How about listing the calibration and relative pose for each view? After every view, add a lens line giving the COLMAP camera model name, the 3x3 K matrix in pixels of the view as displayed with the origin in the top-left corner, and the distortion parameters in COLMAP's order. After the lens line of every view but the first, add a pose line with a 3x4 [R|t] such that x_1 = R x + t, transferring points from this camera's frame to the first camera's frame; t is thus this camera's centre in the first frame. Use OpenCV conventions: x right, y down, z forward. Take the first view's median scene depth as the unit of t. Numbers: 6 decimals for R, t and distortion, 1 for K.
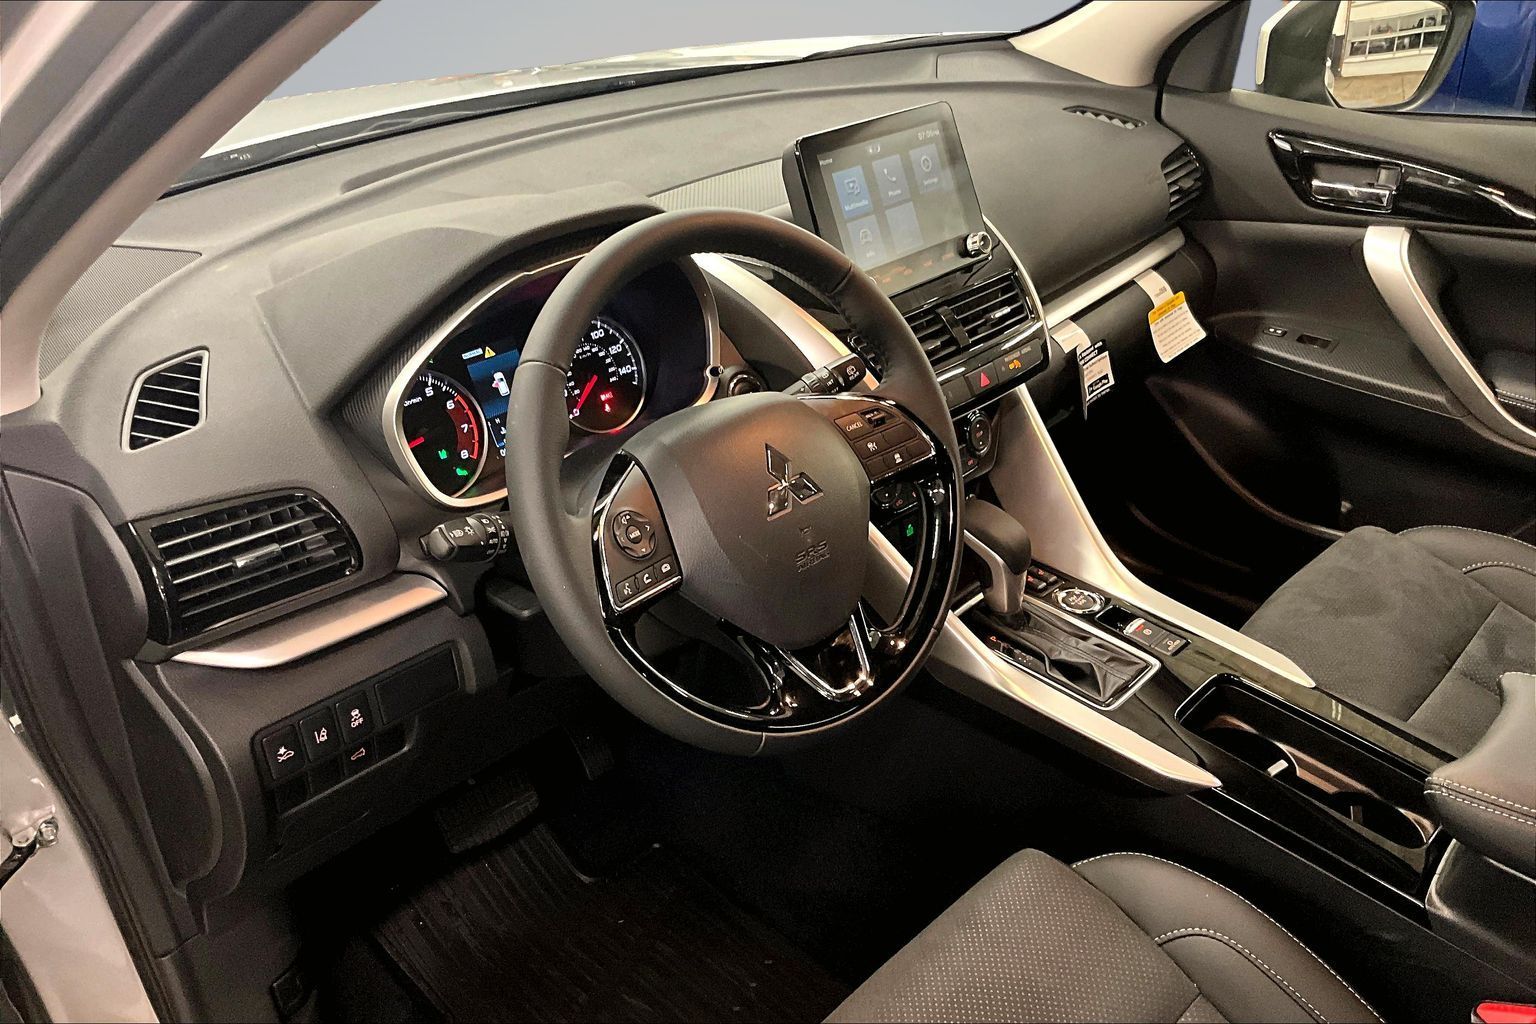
lens RADIAL K [[1281.6, 0, 762.3], [0, 1281.6, 507.2], [0, 0, 1]] dist [0.095421, -0.191179]
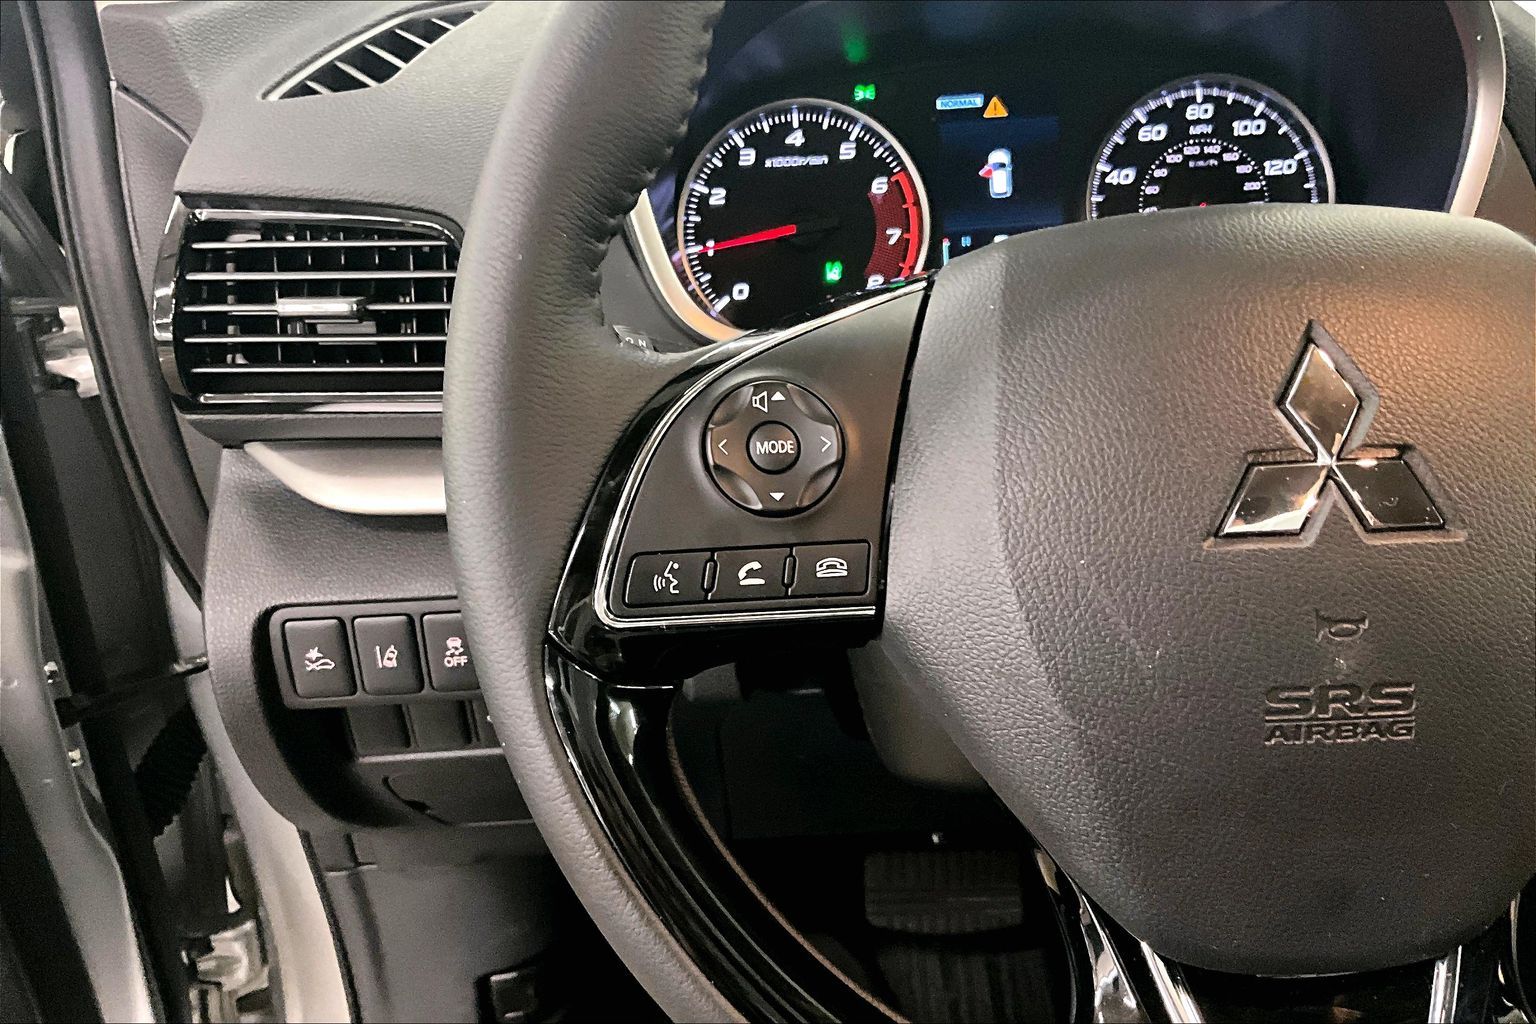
lens RADIAL K [[1281.6, 0, 760.0], [0, 1281.6, 514.5], [0, 0, 1]] dist [0.095421, -0.191179]
pose [[0.730669, 0.309197, -0.608704, 0.076105], [-0.298994, 0.946443, 0.121851, -0.000643], [0.613779, 0.092966, 0.783985, 0.487280]]
